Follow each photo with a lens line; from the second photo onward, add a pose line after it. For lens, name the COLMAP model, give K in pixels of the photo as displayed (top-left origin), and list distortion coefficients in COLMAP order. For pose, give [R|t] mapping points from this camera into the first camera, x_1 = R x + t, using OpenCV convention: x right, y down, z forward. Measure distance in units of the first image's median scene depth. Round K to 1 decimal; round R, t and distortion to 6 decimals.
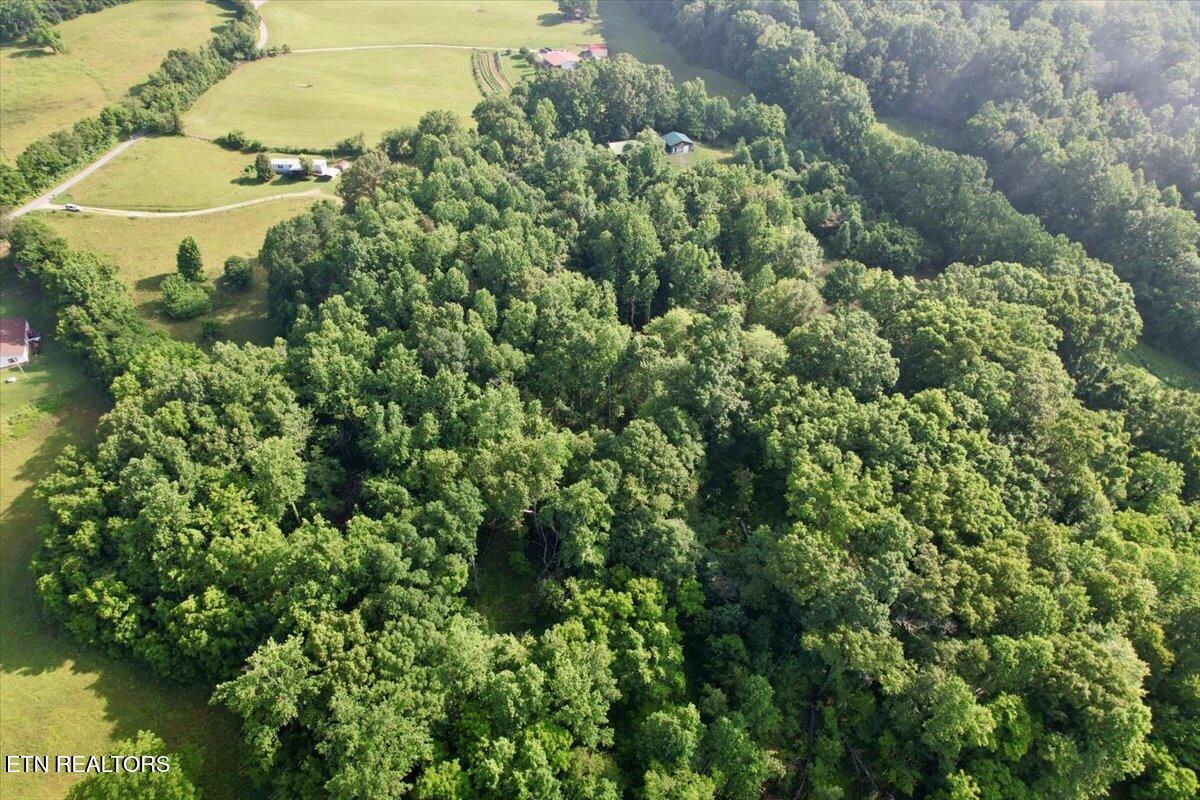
lens RADIAL K [[769.8, 0, 605.0], [0, 769.8, 401.3], [0, 0, 1]] dist [-0.076321, 0.073349]
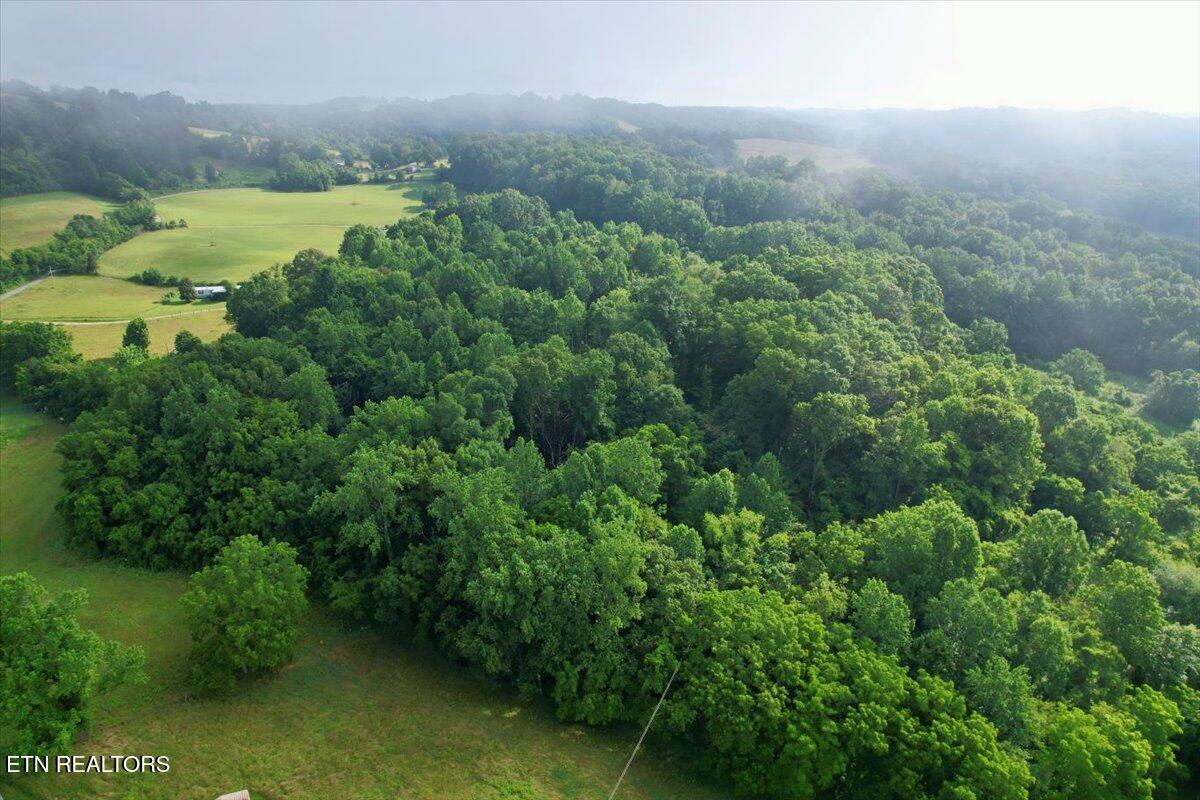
lens RADIAL K [[769.8, 0, 605.0], [0, 769.8, 401.3], [0, 0, 1]] dist [-0.076321, 0.073349]
pose [[0.967590, -0.087470, 0.236894, -0.143308], [0.159030, 0.939770, -0.302559, 0.257072], [-0.196161, 0.330426, 0.923222, -0.055251]]
